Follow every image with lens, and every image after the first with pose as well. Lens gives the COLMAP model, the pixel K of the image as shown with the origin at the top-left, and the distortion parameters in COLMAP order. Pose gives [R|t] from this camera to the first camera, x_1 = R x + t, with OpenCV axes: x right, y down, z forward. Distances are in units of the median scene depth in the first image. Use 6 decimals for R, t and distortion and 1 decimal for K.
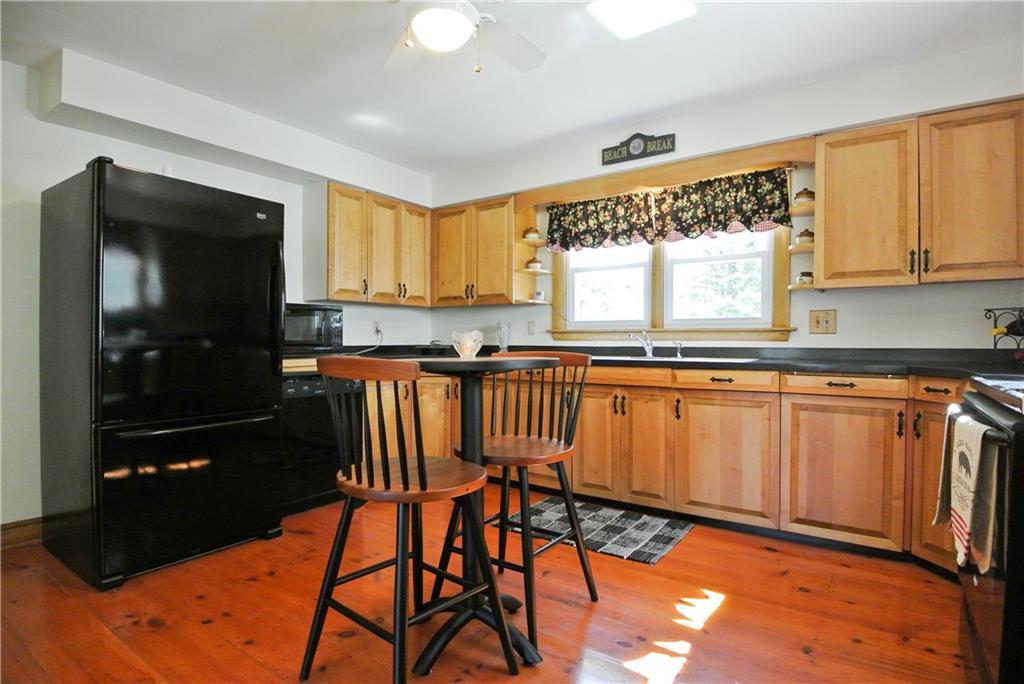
lens RADIAL K [[541.6, 0, 512.0], [0, 541.6, 342.0], [0, 0, 1]] dist [0.001883, -0.033446]
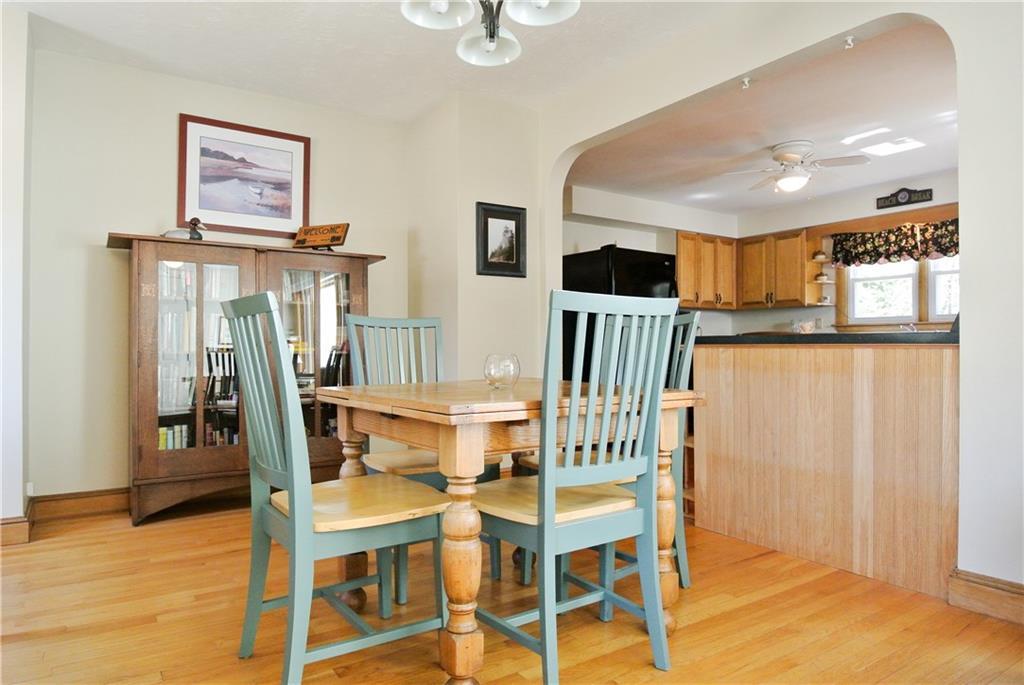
lens RADIAL K [[596.2, 0, 512.0], [0, 596.2, 342.5], [0, 0, 1]] dist [-0.000472, -0.039529]
pose [[0.925374, -0.002732, -0.379046, -0.123173], [0.000121, 0.999976, -0.006913, 0.035808], [0.379056, 0.006352, 0.925352, -0.745413]]
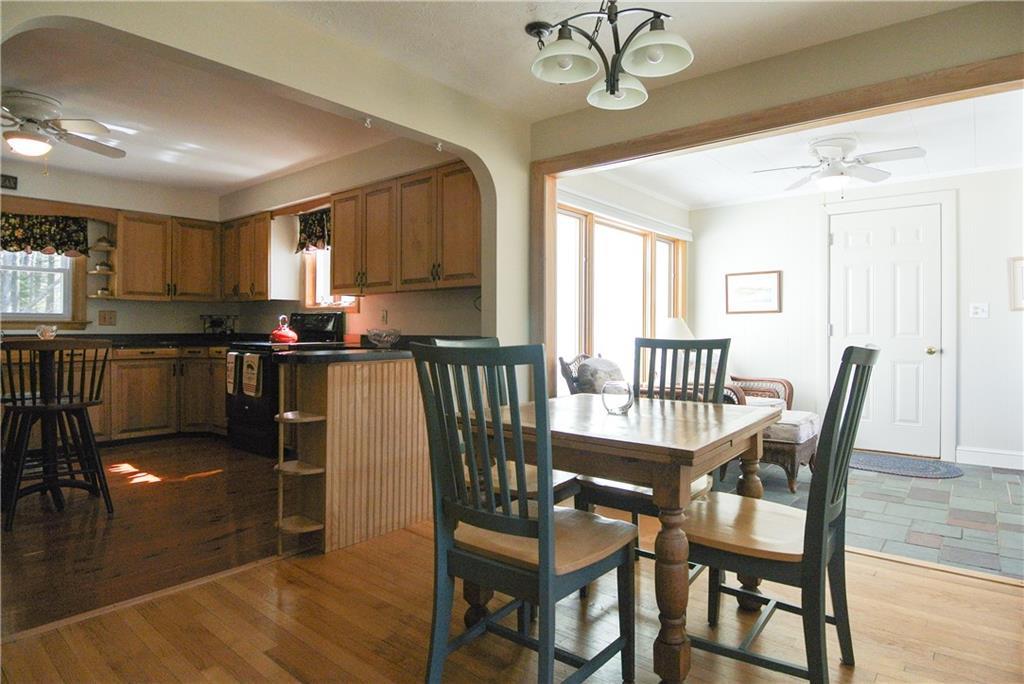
lens RADIAL K [[541.6, 0, 512.0], [0, 541.6, 342.0], [0, 0, 1]] dist [0.001883, -0.033446]
pose [[0.081689, -0.025110, 0.996342, -0.756493], [-0.001375, 0.999679, 0.025306, -0.005724], [-0.996657, -0.003437, 0.081628, -0.284137]]
